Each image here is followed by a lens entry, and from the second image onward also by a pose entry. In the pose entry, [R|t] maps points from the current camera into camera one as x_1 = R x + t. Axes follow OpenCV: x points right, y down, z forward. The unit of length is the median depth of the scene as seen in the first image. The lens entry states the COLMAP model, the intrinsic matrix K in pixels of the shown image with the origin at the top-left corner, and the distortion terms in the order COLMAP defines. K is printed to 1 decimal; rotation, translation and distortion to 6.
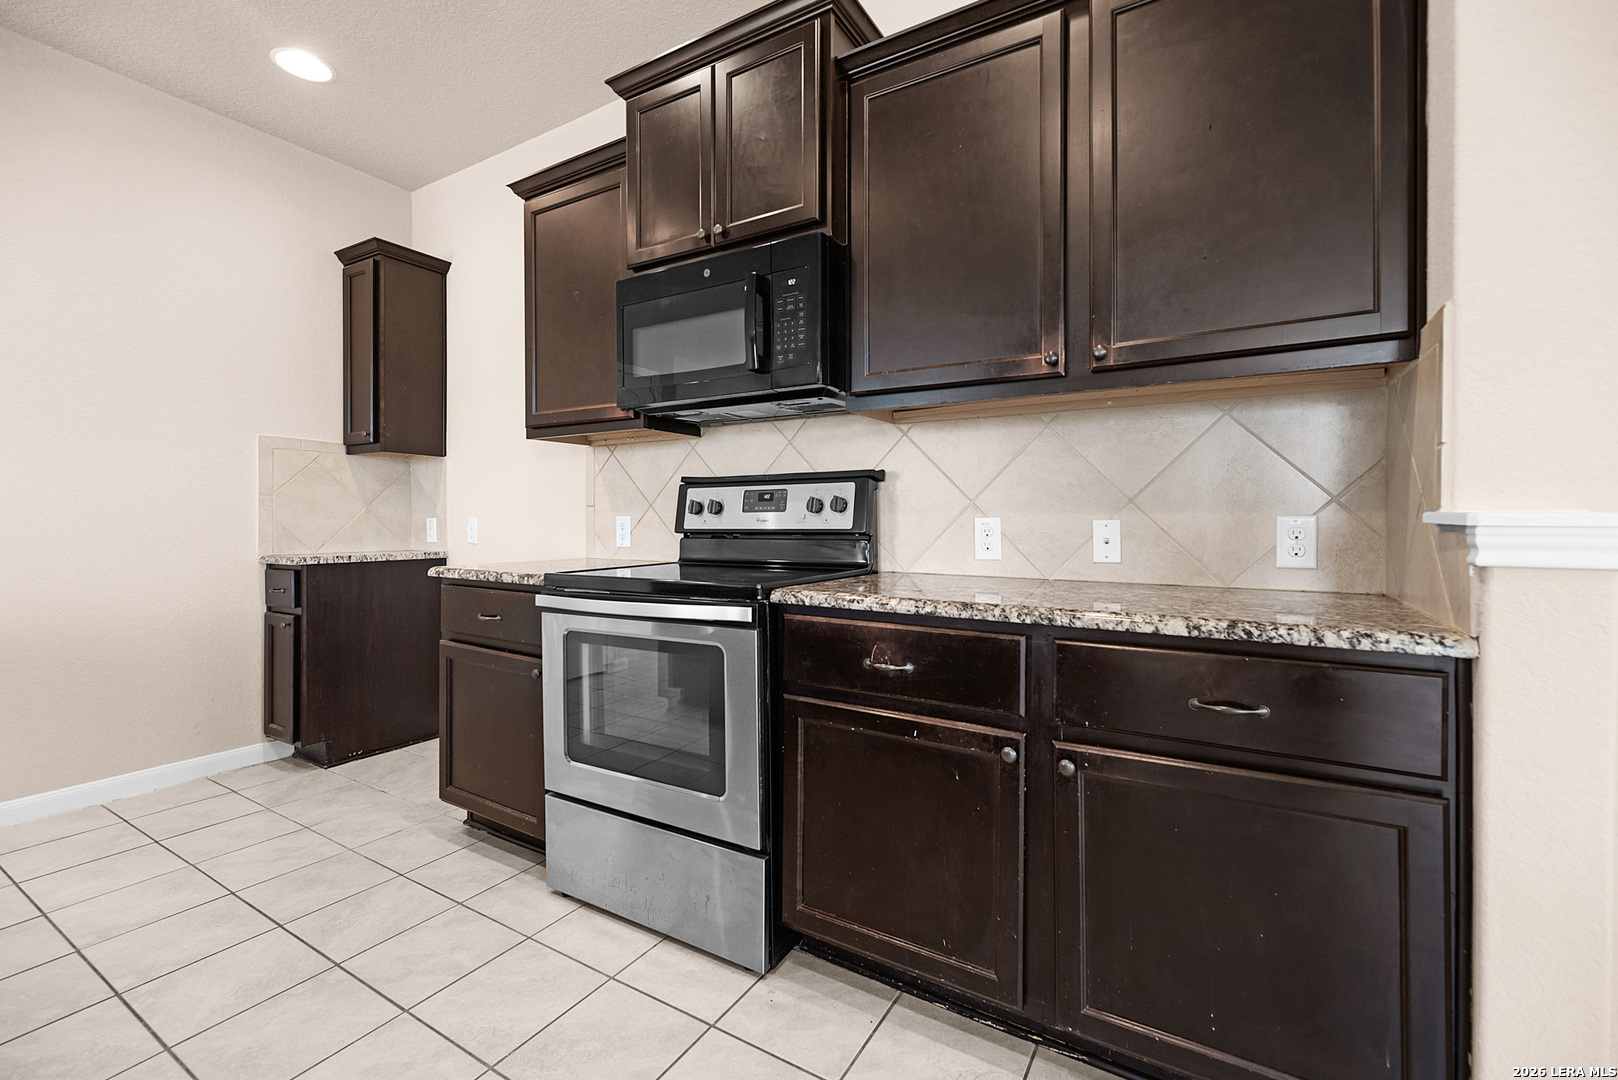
lens RADIAL K [[763.5, 0, 788.2], [0, 763.5, 519.8], [0, 0, 1]] dist [-0.001814, -0.000129]
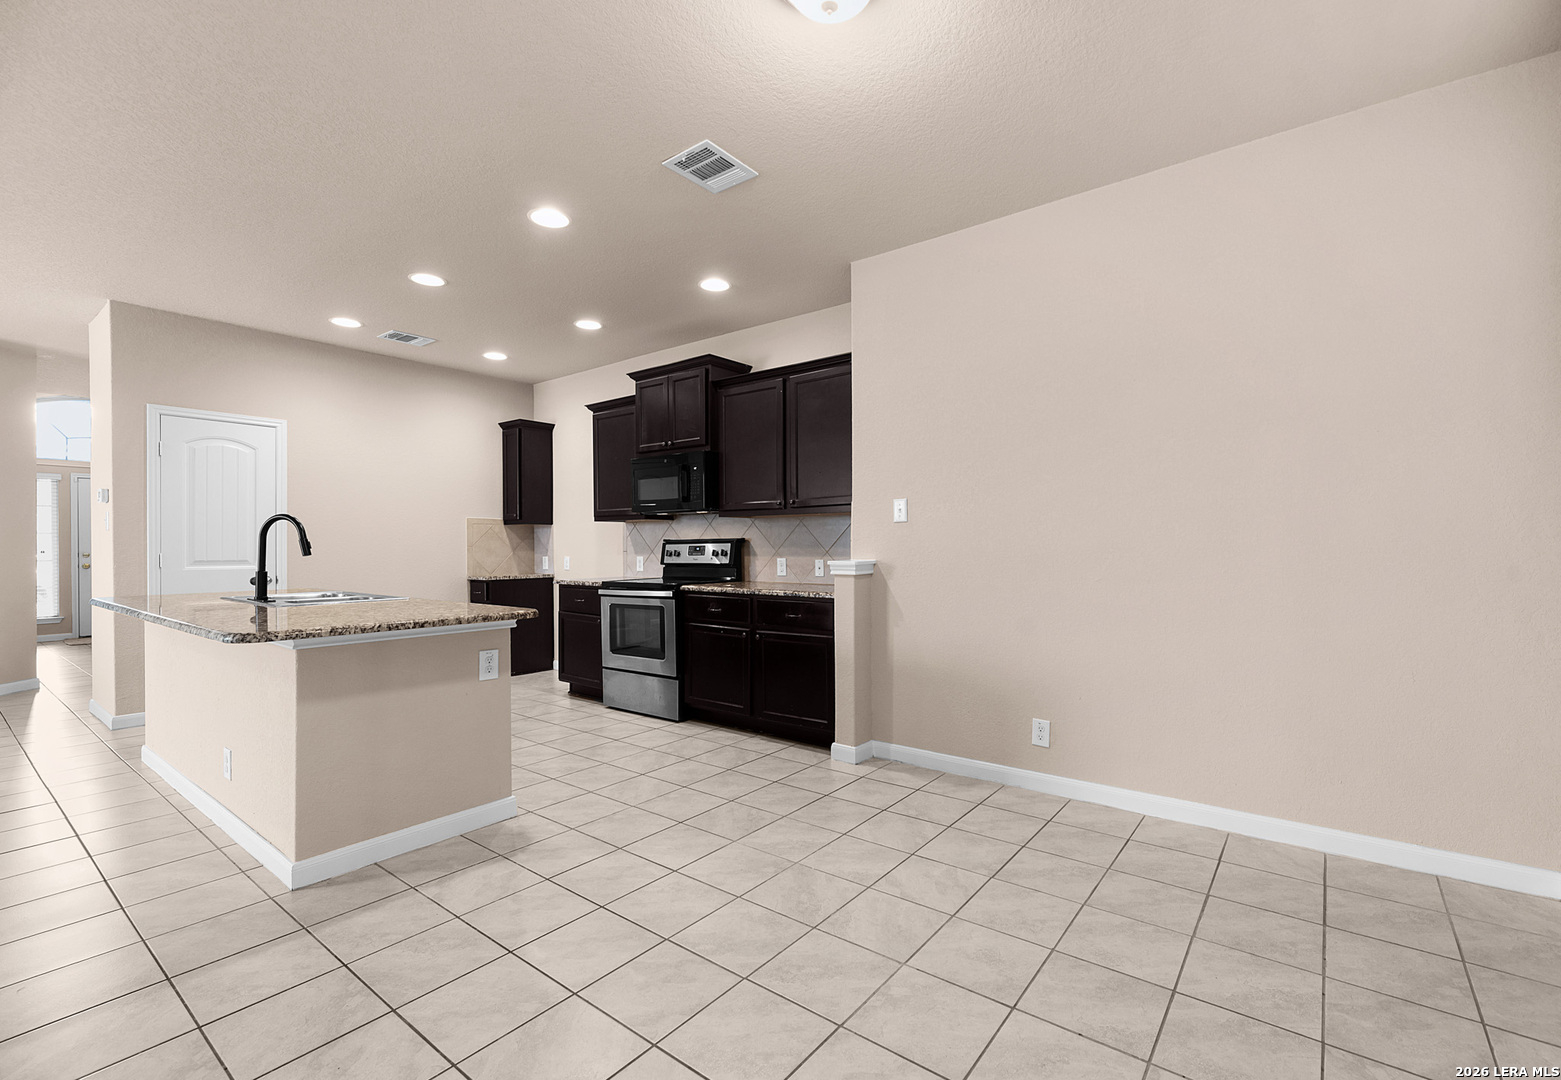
lens RADIAL K [[684.1, 0, 779.2], [0, 684.1, 546.9], [0, 0, 1]] dist [0.001748, 0.000094]
pose [[0.997980, -0.005496, -0.063288, 0.355297], [0.005318, 0.999981, -0.002986, -0.029400], [0.063304, 0.002643, 0.997991, -1.059732]]
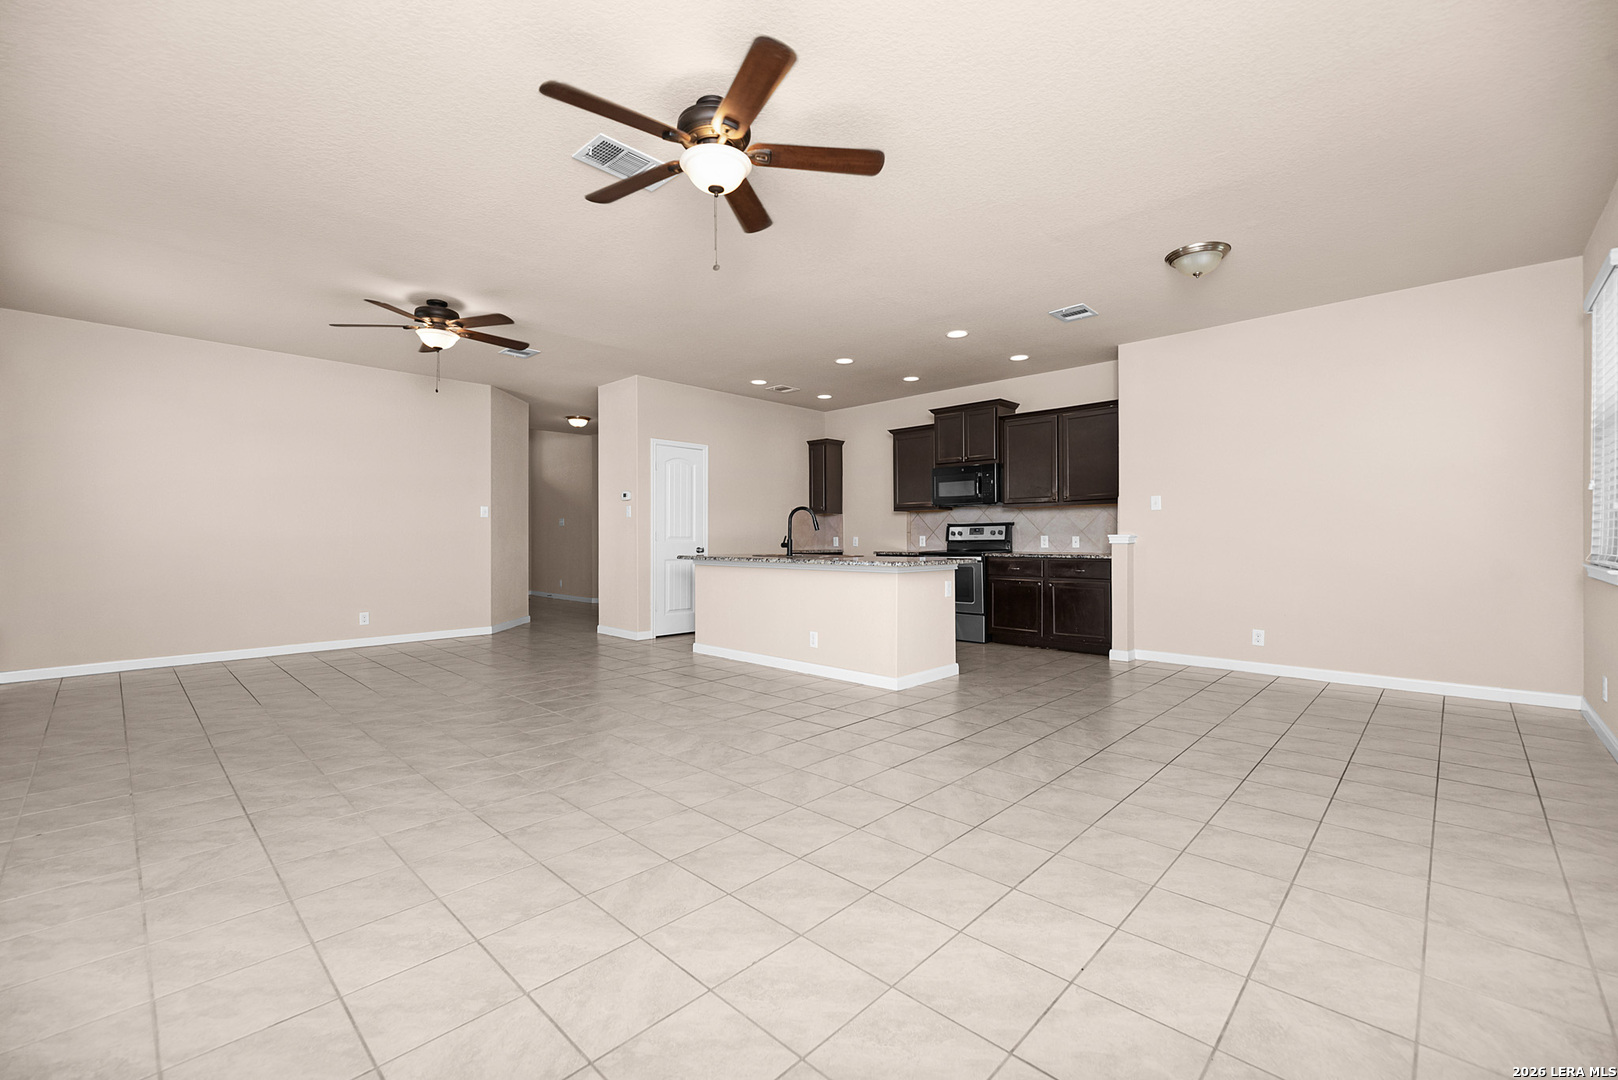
lens RADIAL K [[661.1, 0, 816.0], [0, 661.1, 539.4], [0, 0, 1]] dist [-0.001577, -0.000173]
pose [[0.987348, -0.003514, -0.158531, -0.270214], [0.003418, 0.999994, -0.000877, 0.010649], [0.158533, 0.000324, 0.987354, -1.989380]]
